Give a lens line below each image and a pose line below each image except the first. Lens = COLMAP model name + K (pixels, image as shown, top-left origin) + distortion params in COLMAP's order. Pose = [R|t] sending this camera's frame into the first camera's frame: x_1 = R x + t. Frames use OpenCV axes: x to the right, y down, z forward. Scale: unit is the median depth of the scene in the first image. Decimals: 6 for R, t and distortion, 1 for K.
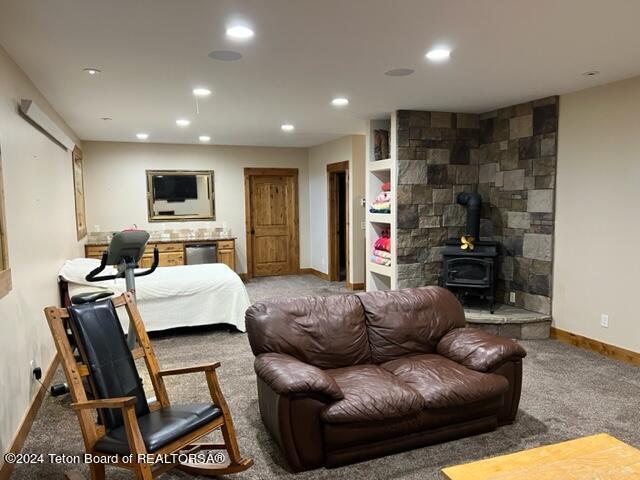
lens RADIAL K [[491.1, 0, 321.0], [0, 491.1, 244.9], [0, 0, 1]] dist [0.053825, -0.003648]
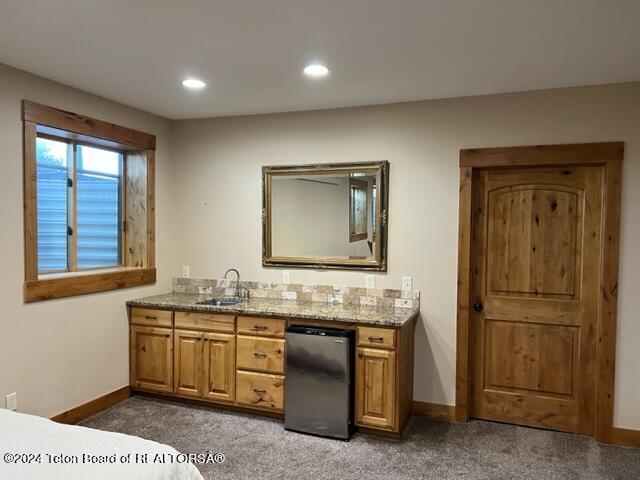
lens RADIAL K [[491.1, 0, 321.0], [0, 491.1, 244.9], [0, 0, 1]] dist [0.053825, -0.003648]
pose [[0.747820, 0.046351, -0.662282, 0.036653], [-0.083002, 0.996260, -0.023998, -0.063391], [0.658693, 0.072917, 0.748870, 0.679562]]
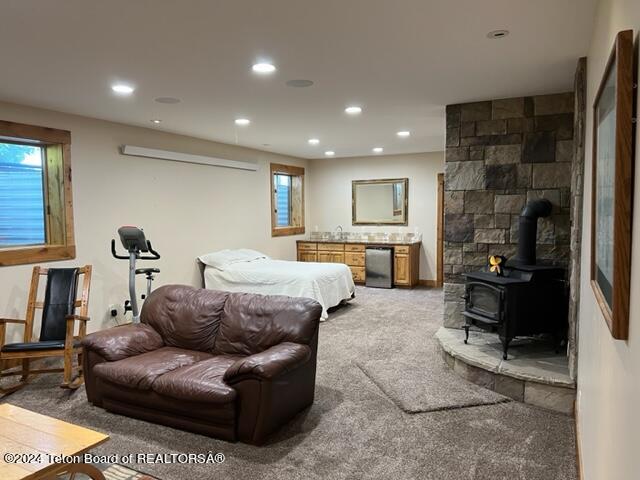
lens RADIAL K [[483.2, 0, 303.7], [0, 483.2, 240.1], [0, 0, 1]] dist [0.005711, -0.000405]
pose [[0.657644, 0.058852, -0.751027, 0.444171], [-0.071011, 0.997348, 0.015973, -0.021813], [0.749975, 0.042826, 0.660079, 0.175923]]
